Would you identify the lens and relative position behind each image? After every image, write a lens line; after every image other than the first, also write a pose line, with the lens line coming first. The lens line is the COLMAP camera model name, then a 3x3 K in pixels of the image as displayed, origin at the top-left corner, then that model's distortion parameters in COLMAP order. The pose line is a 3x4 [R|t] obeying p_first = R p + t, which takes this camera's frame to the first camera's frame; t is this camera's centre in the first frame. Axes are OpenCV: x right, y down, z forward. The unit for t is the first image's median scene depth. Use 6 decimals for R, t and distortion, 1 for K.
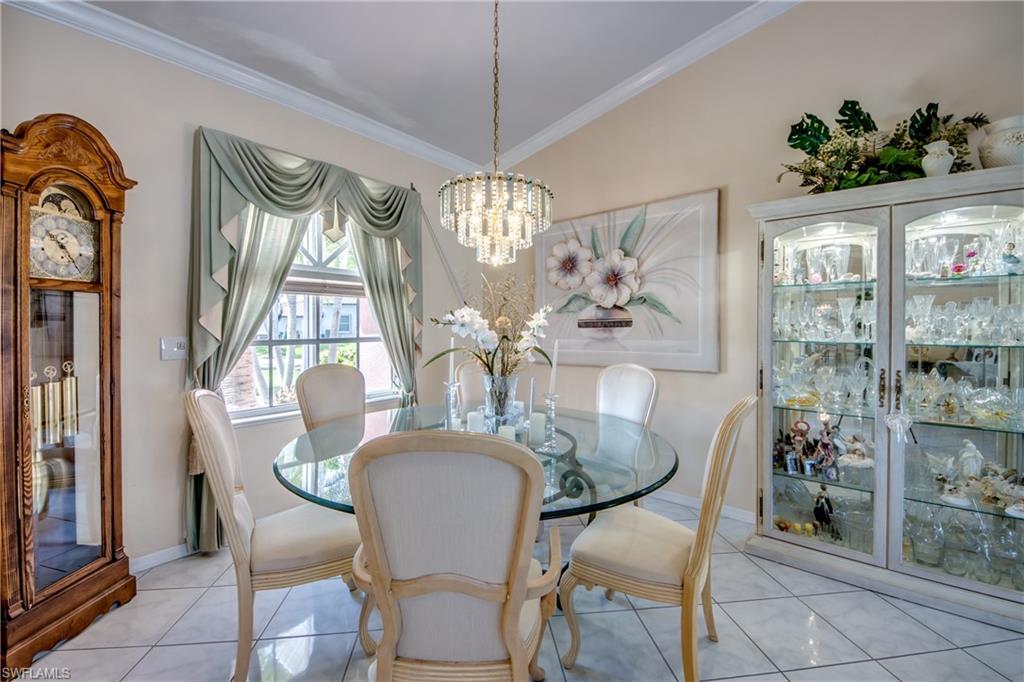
lens RADIAL K [[411.1, 0, 501.3], [0, 411.1, 333.1], [0, 0, 1]] dist [0.017067, -0.018607]
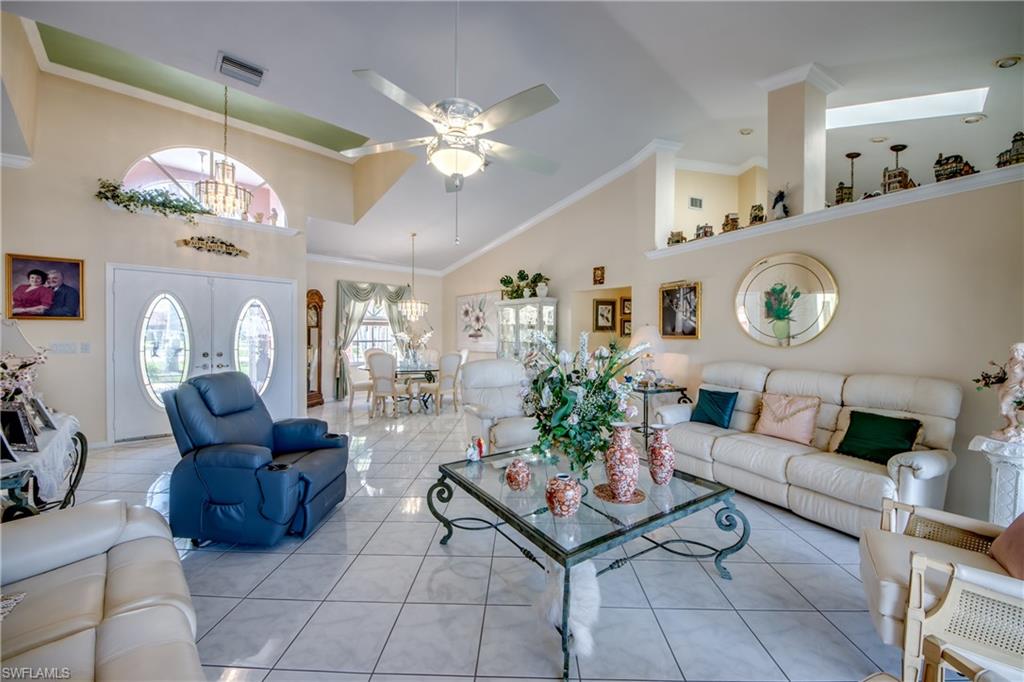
lens RADIAL K [[412.5, 0, 545.0], [0, 412.5, 342.0], [0, 0, 1]] dist [0.000861, -0.000185]
pose [[0.995388, 0.008020, -0.095598, 1.052738], [-0.007491, 0.999955, 0.005888, -0.000985], [0.095641, -0.005145, 0.995403, -1.808120]]
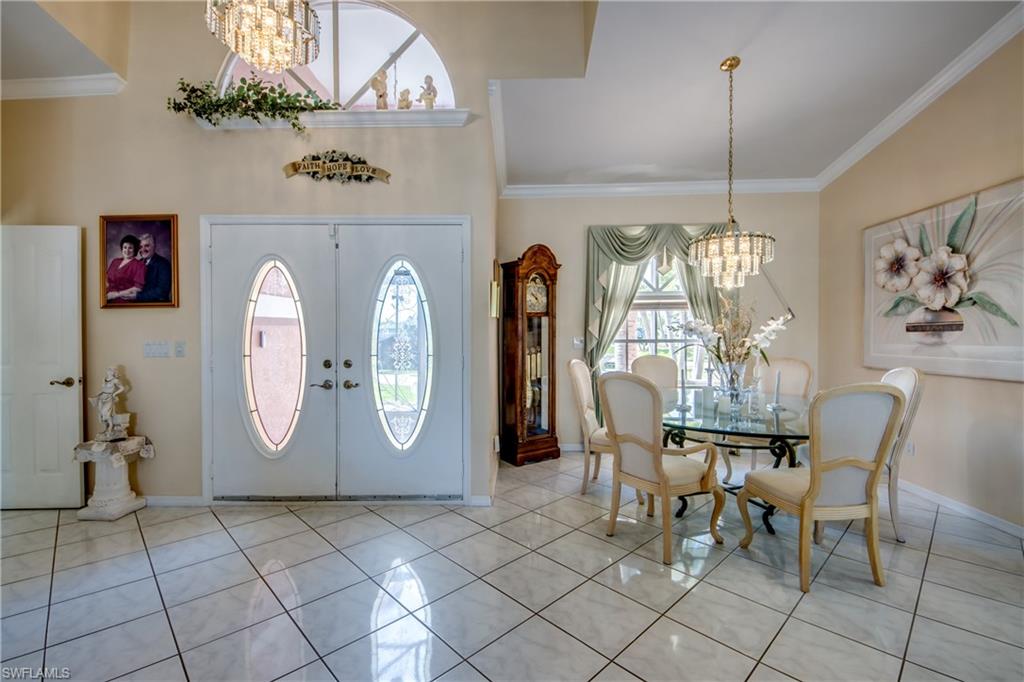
lens RADIAL K [[450.1, 0, 510.0], [0, 450.1, 335.0], [0, 0, 1]] dist [0.024241, -0.024718]
pose [[0.595833, 0.004830, -0.803094, 0.543108], [-0.007426, 0.999972, 0.000505, 0.000895], [0.803074, 0.005663, 0.595853, -0.397029]]
